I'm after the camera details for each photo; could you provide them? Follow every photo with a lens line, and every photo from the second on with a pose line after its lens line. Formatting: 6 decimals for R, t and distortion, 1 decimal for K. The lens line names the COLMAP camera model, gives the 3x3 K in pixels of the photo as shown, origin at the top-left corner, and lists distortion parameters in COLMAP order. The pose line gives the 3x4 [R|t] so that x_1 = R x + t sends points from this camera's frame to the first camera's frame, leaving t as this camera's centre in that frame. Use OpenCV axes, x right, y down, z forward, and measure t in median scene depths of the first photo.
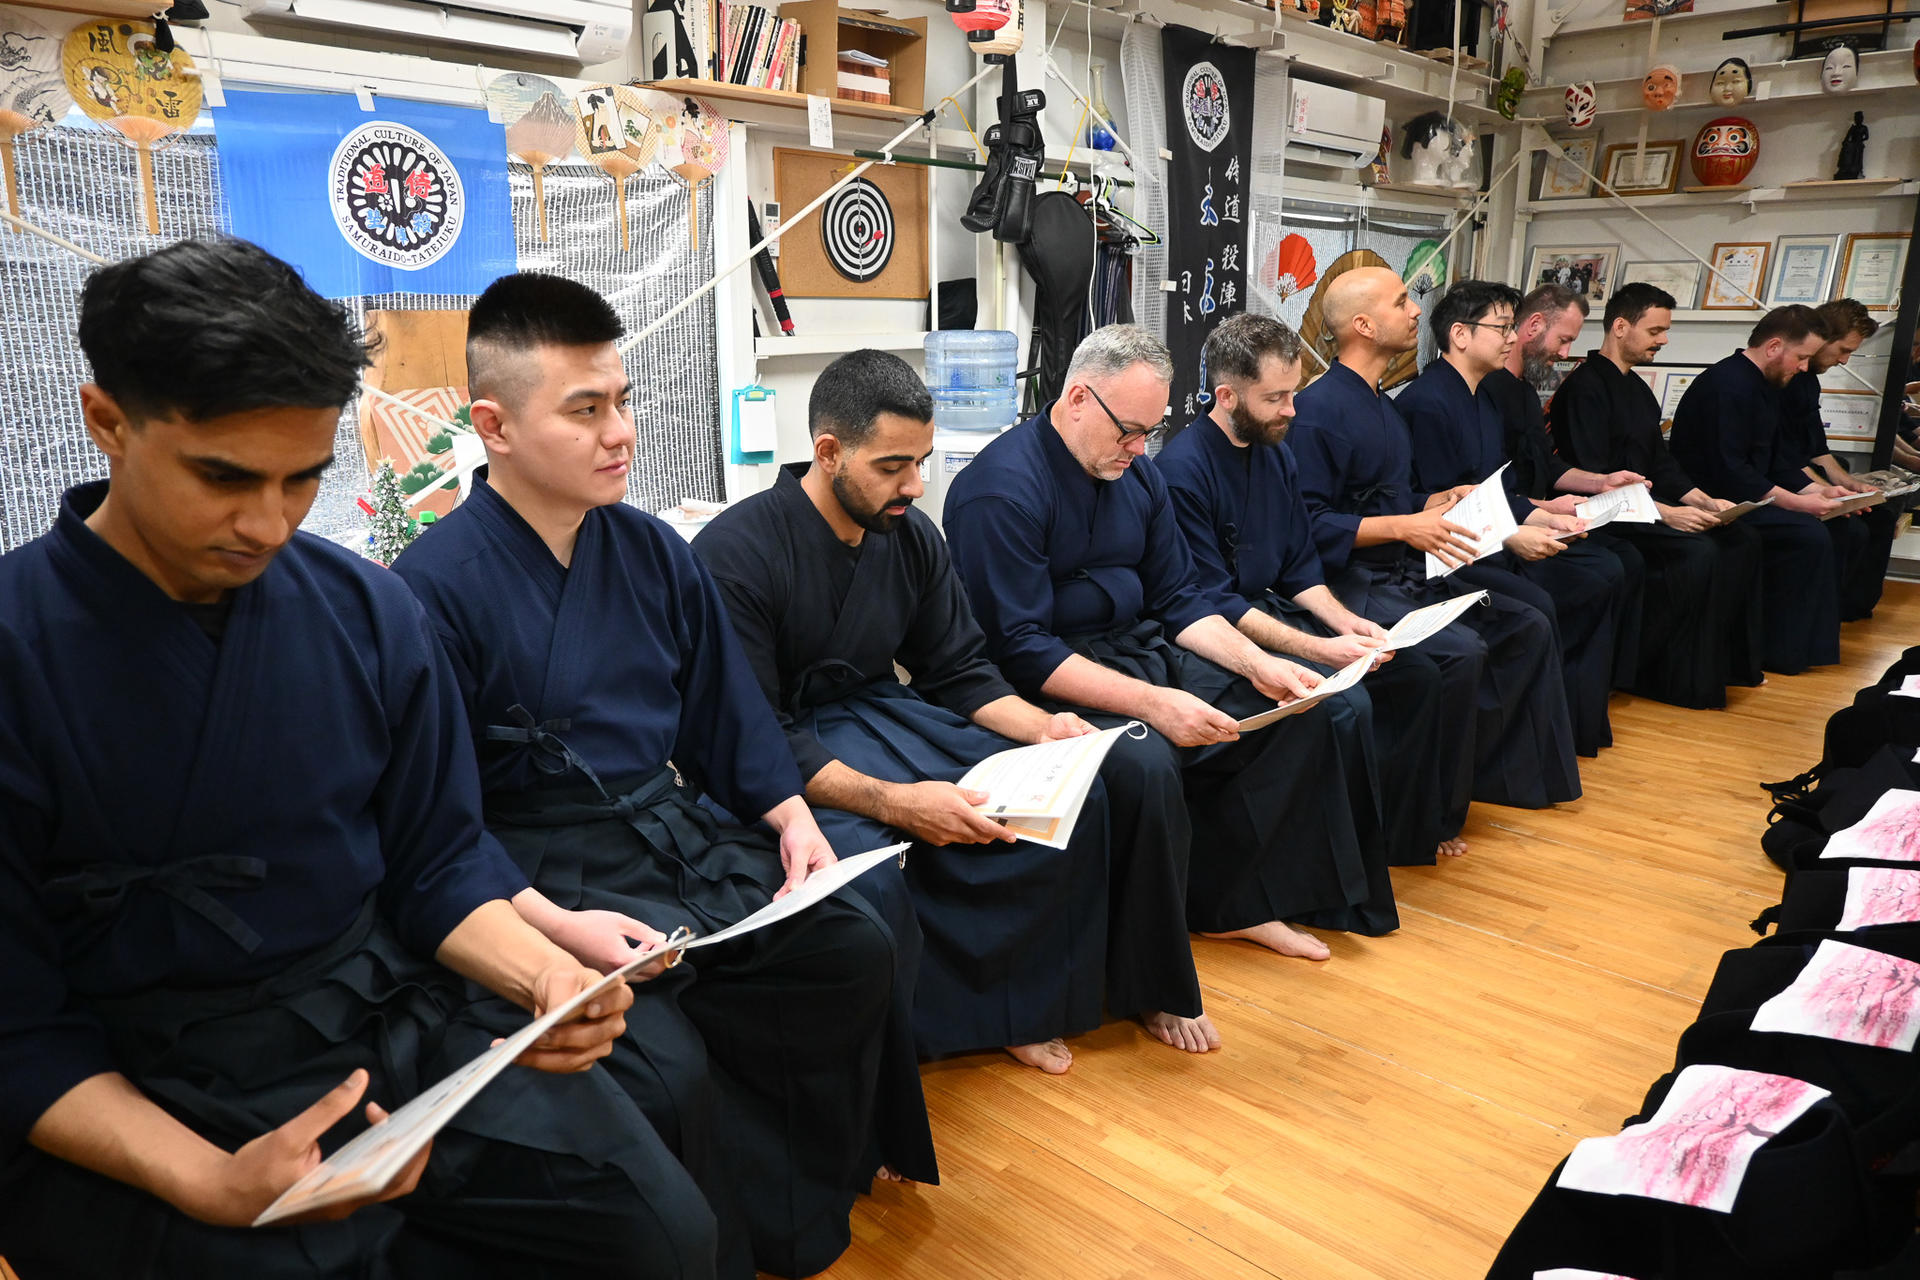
lens RADIAL K [[1318.1, 0, 928.2], [0, 1318.1, 654.9], [0, 0, 1]] dist [-0.001983, -0.006184]
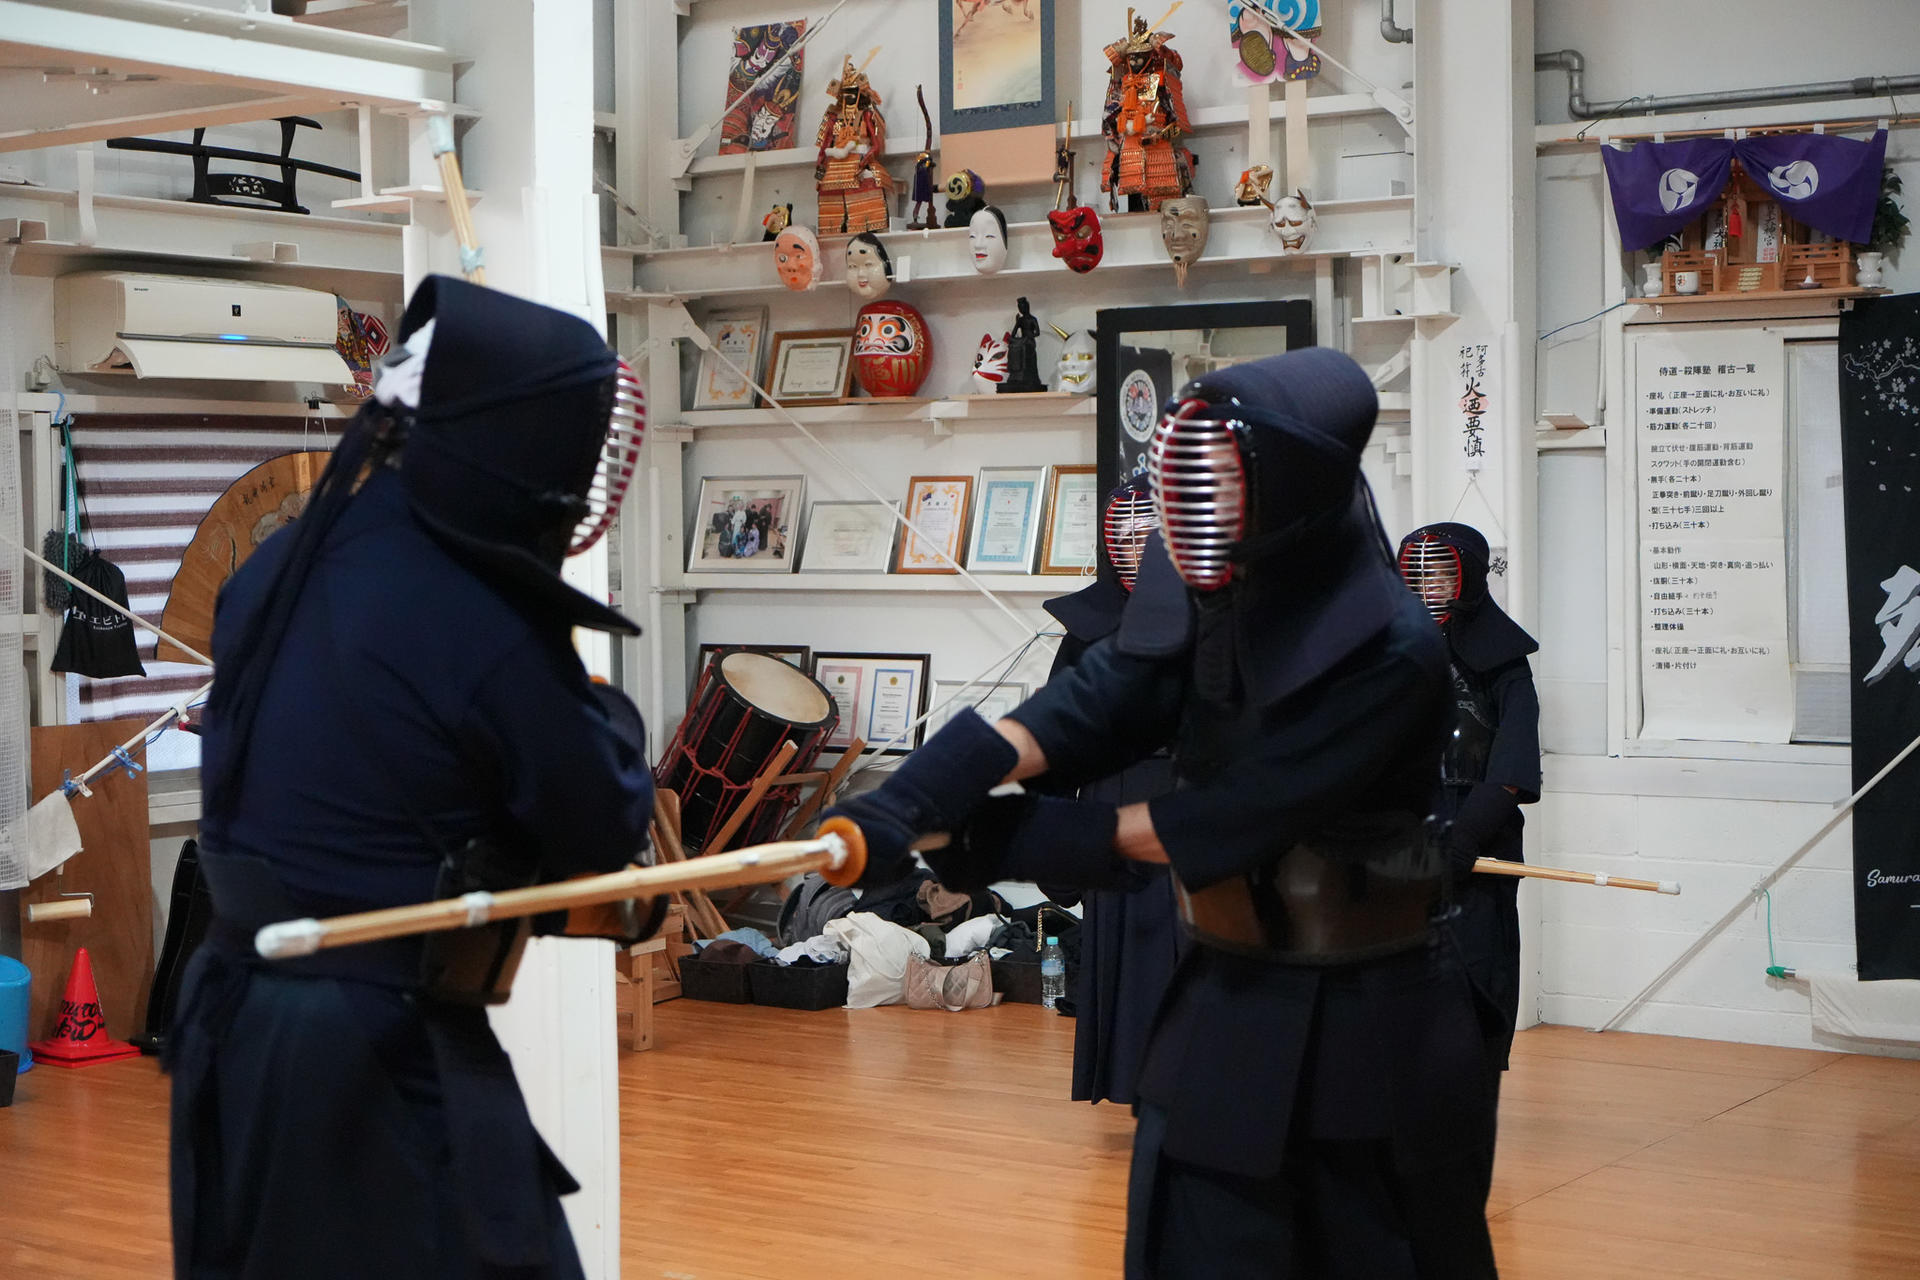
lens RADIAL K [[3071.2, 0, 951.7], [0, 3071.2, 594.9], [0, 0, 1]] dist [-0.087813, 0.000000]
pose [[0.984075, -0.010640, 0.177433, 0.358376], [0.052103, 0.971628, -0.230706, 0.108553], [-0.169944, 0.236277, 0.956709, -0.494423]]
